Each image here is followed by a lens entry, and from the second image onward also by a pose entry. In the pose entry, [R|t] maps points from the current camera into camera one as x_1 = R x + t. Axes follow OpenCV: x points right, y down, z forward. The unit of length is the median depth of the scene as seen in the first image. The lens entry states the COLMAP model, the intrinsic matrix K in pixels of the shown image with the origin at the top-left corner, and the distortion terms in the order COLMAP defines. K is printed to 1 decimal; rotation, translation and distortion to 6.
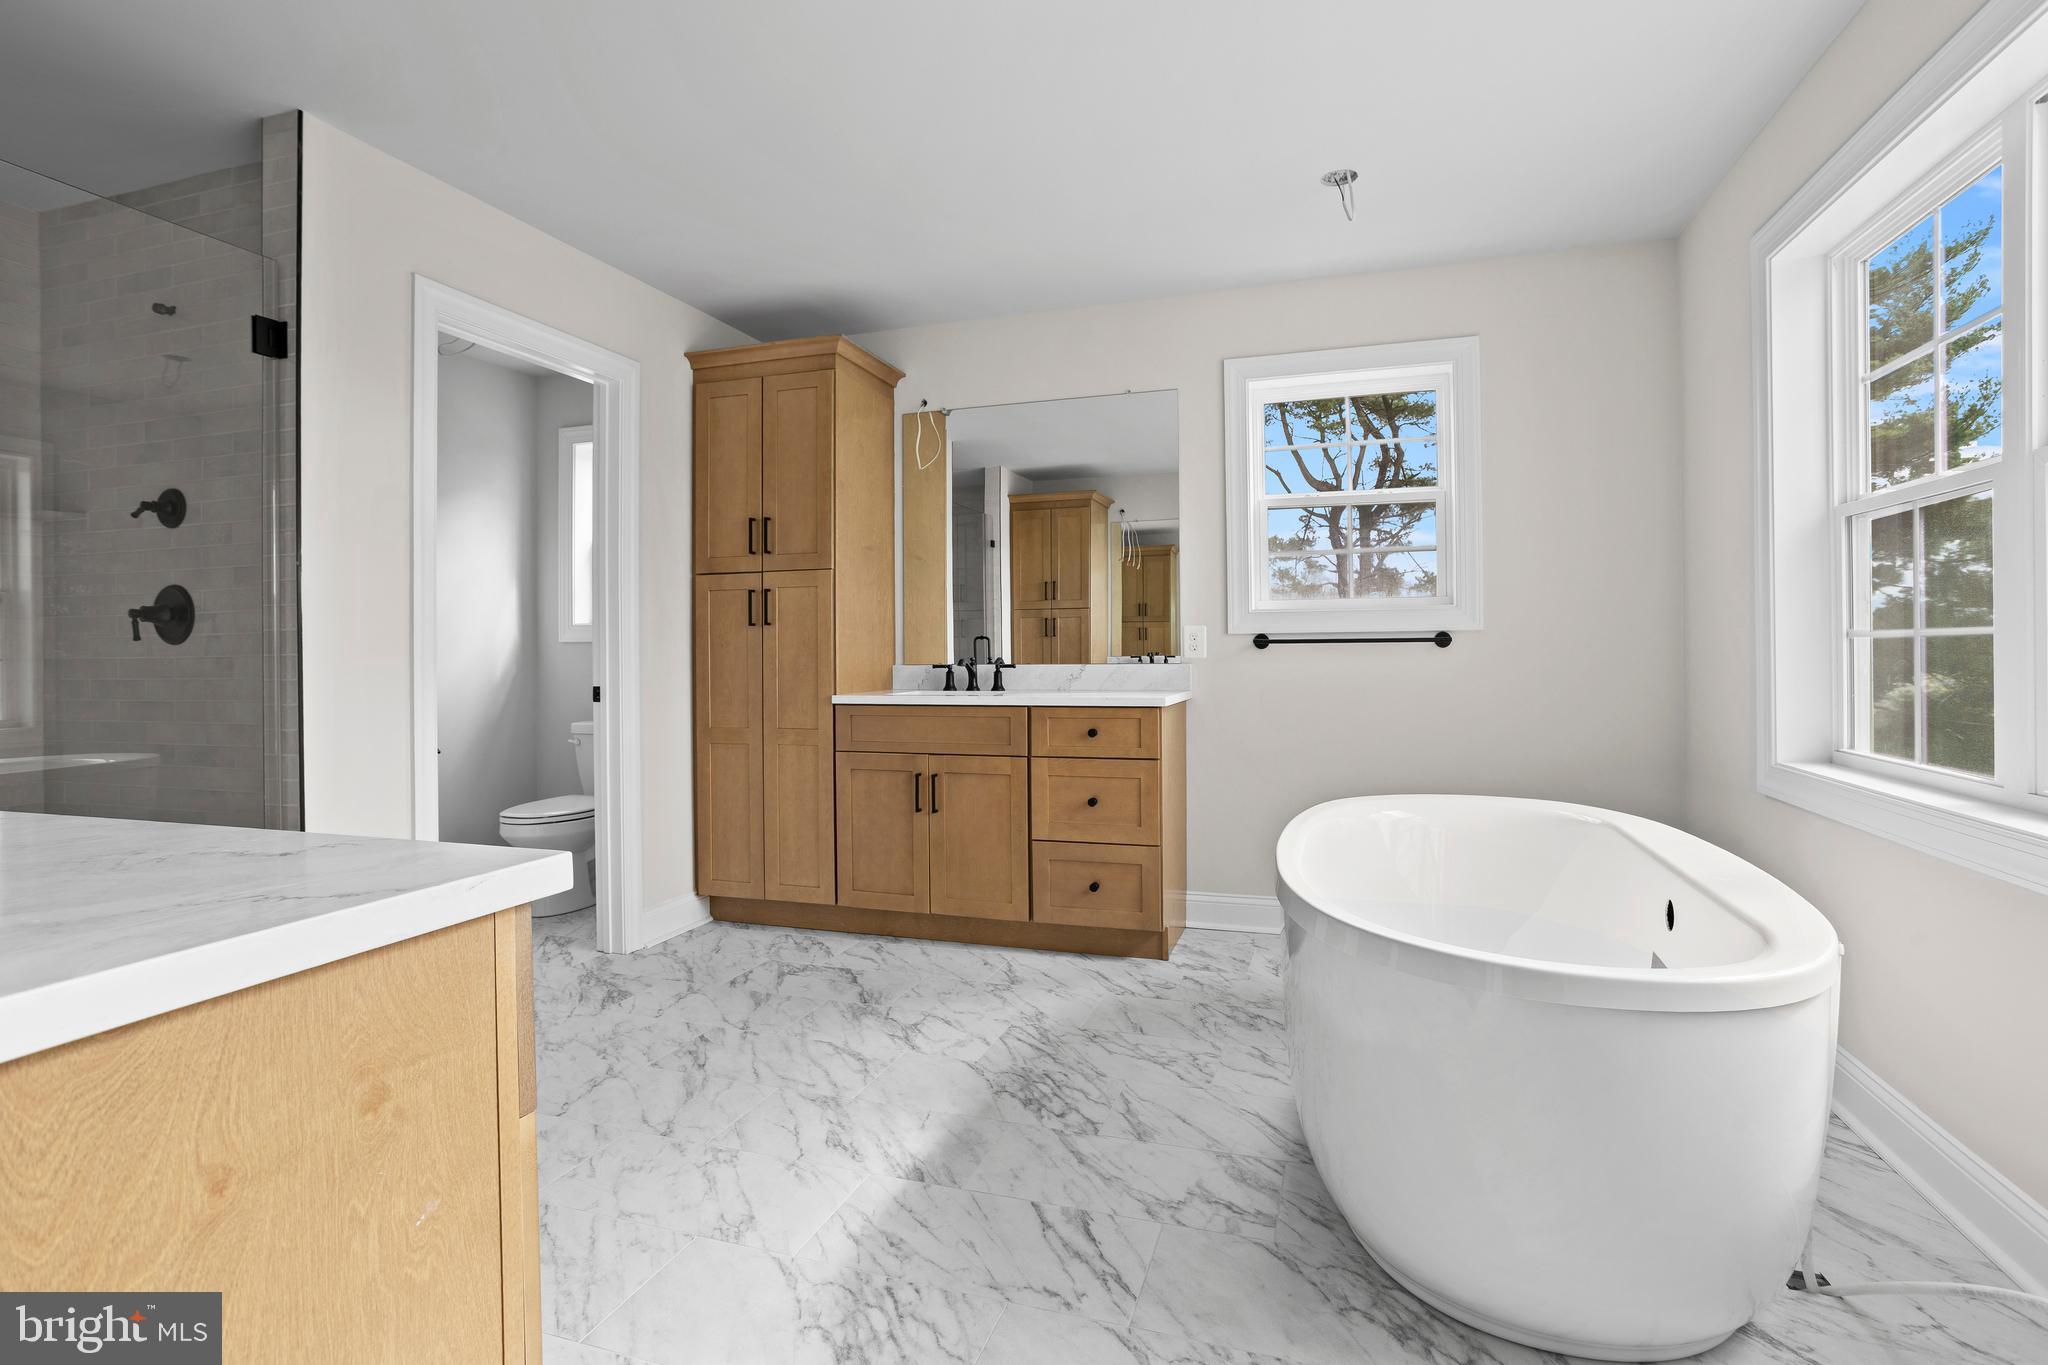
lens RADIAL K [[1003.5, 0, 1016.8], [0, 1003.5, 663.4], [0, 0, 1]] dist [-0.060516, 0.036875]
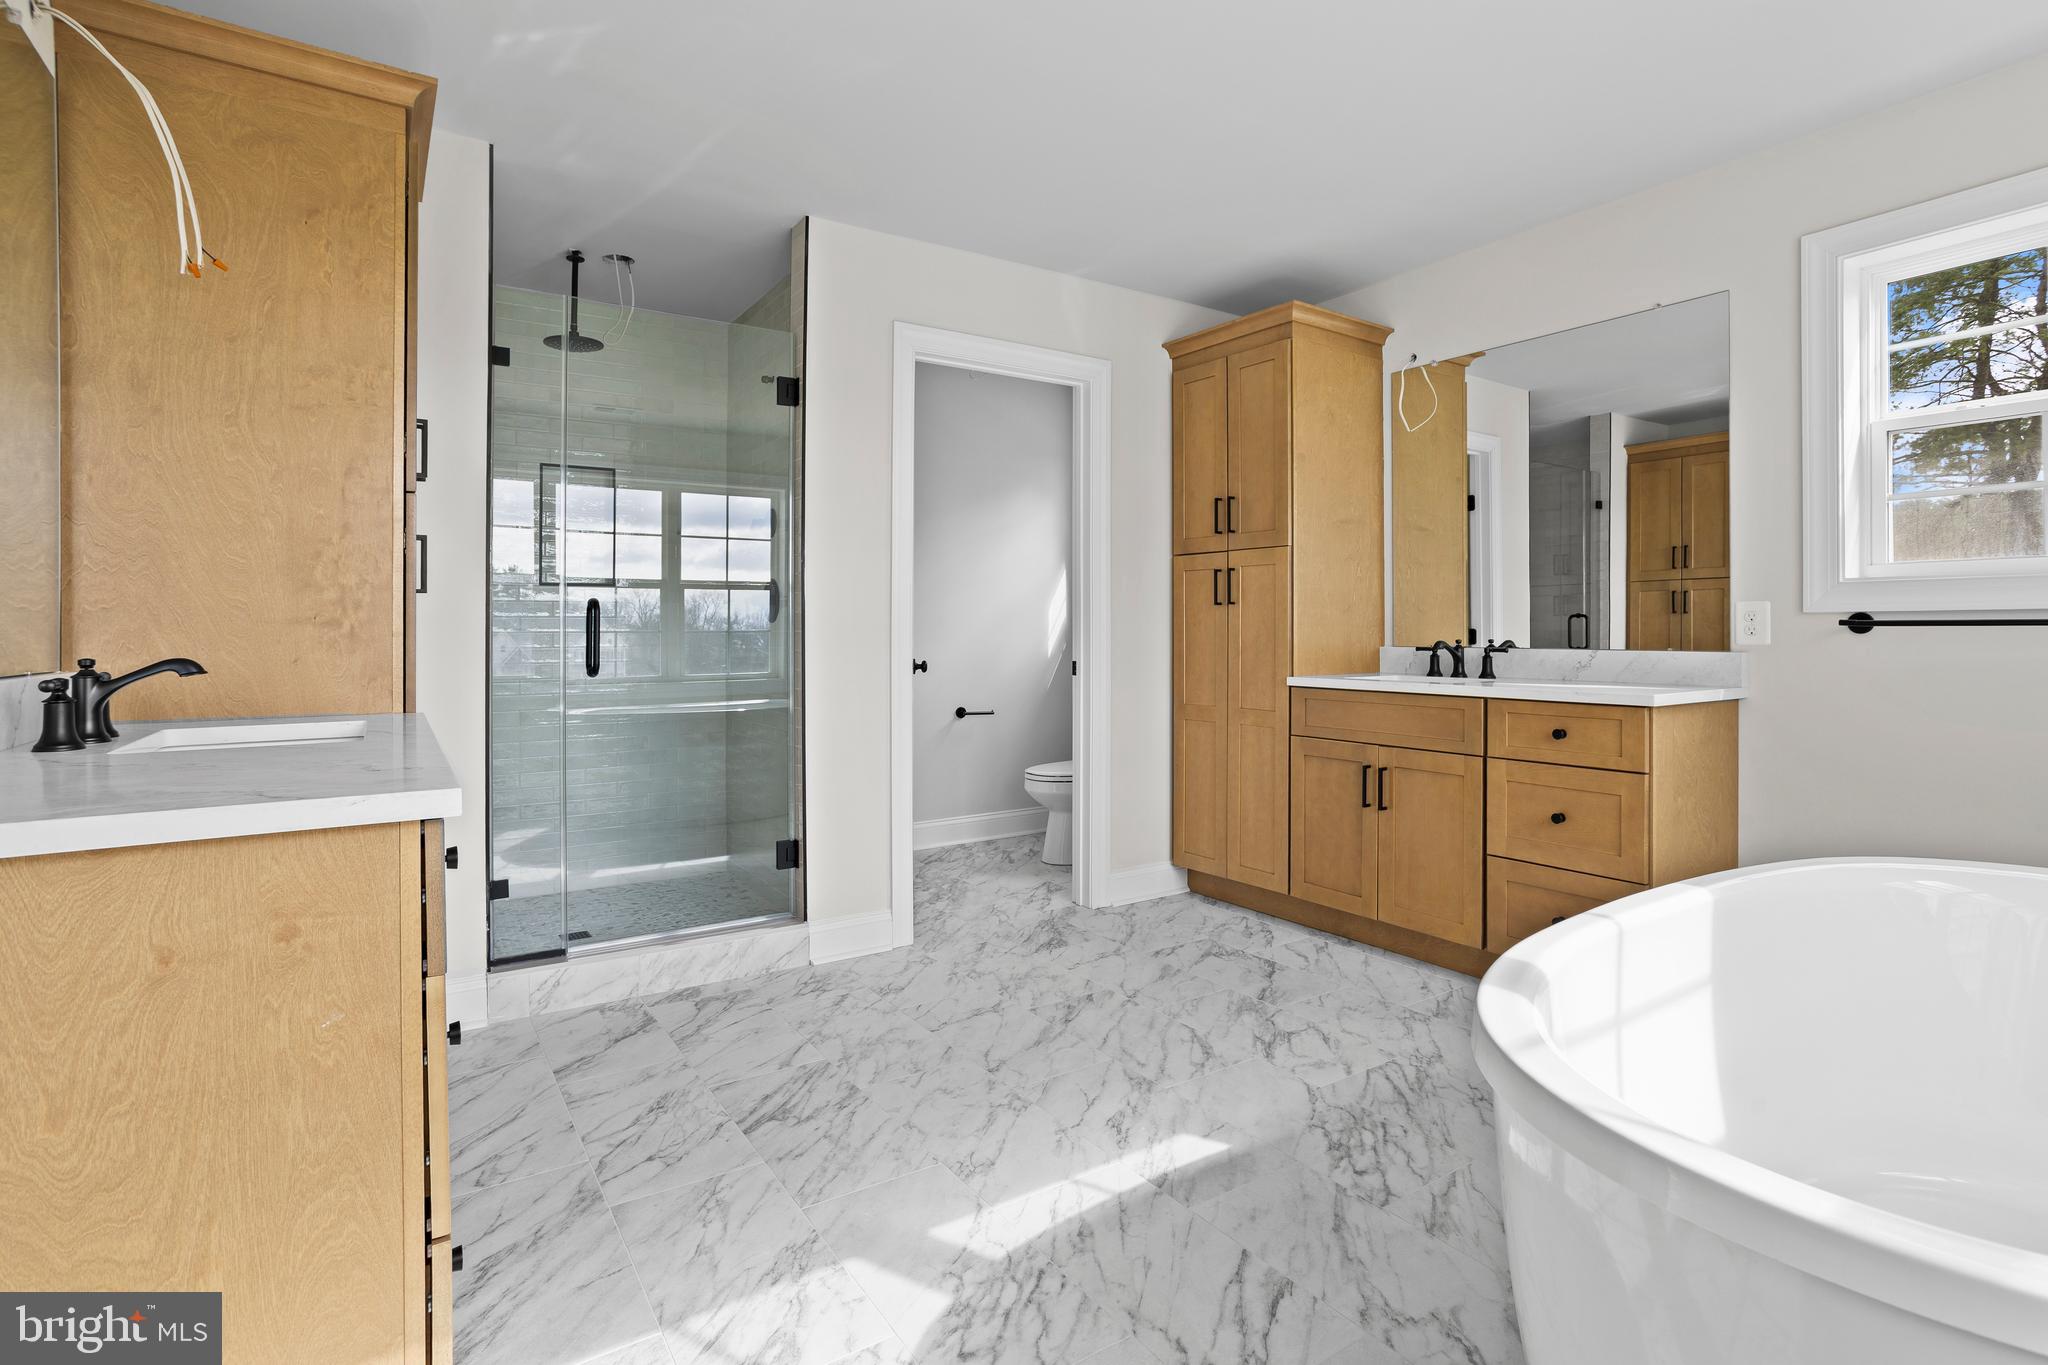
lens RADIAL K [[1004.3, 0, 1033.0], [0, 1004.3, 638.0], [0, 0, 1]] dist [-0.067028, 0.042218]
pose [[0.790082, 0.013071, -0.612862, 0.262579], [-0.013210, 0.999904, 0.004296, -0.007985], [0.612859, 0.004702, 0.790178, 0.112551]]
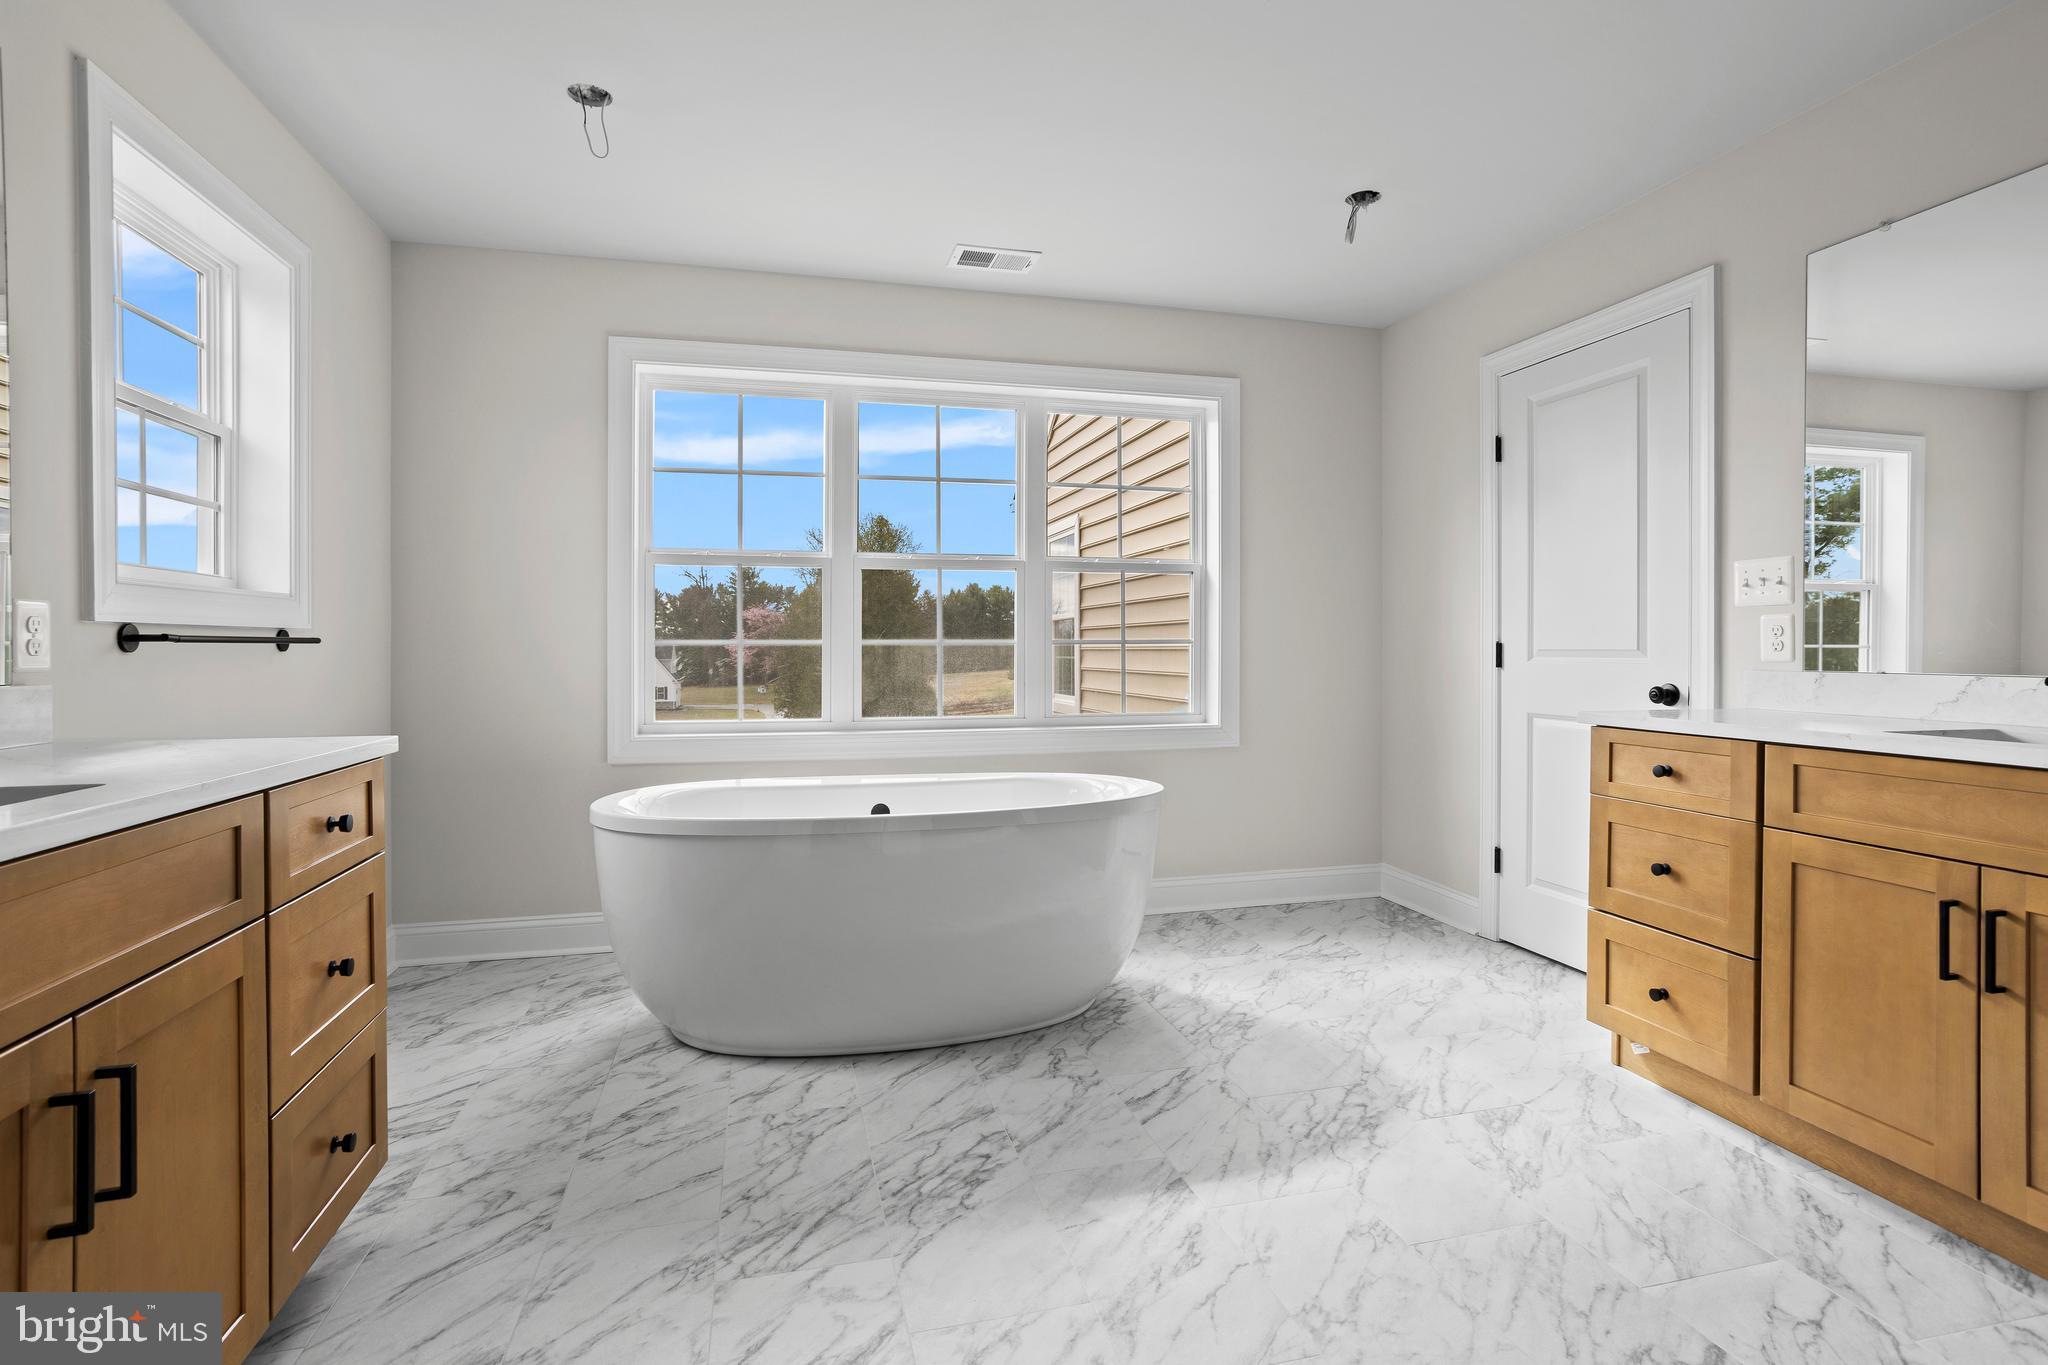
lens RADIAL K [[970.2, 0, 1033.0], [0, 970.2, 659.5], [0, 0, 1]] dist [-0.051455, 0.031719]
pose [[-0.545868, 0.001993, 0.837869, -0.559045], [0.017231, 0.999812, 0.008847, -0.008061], [-0.837694, 0.019267, -0.545800, 1.113215]]
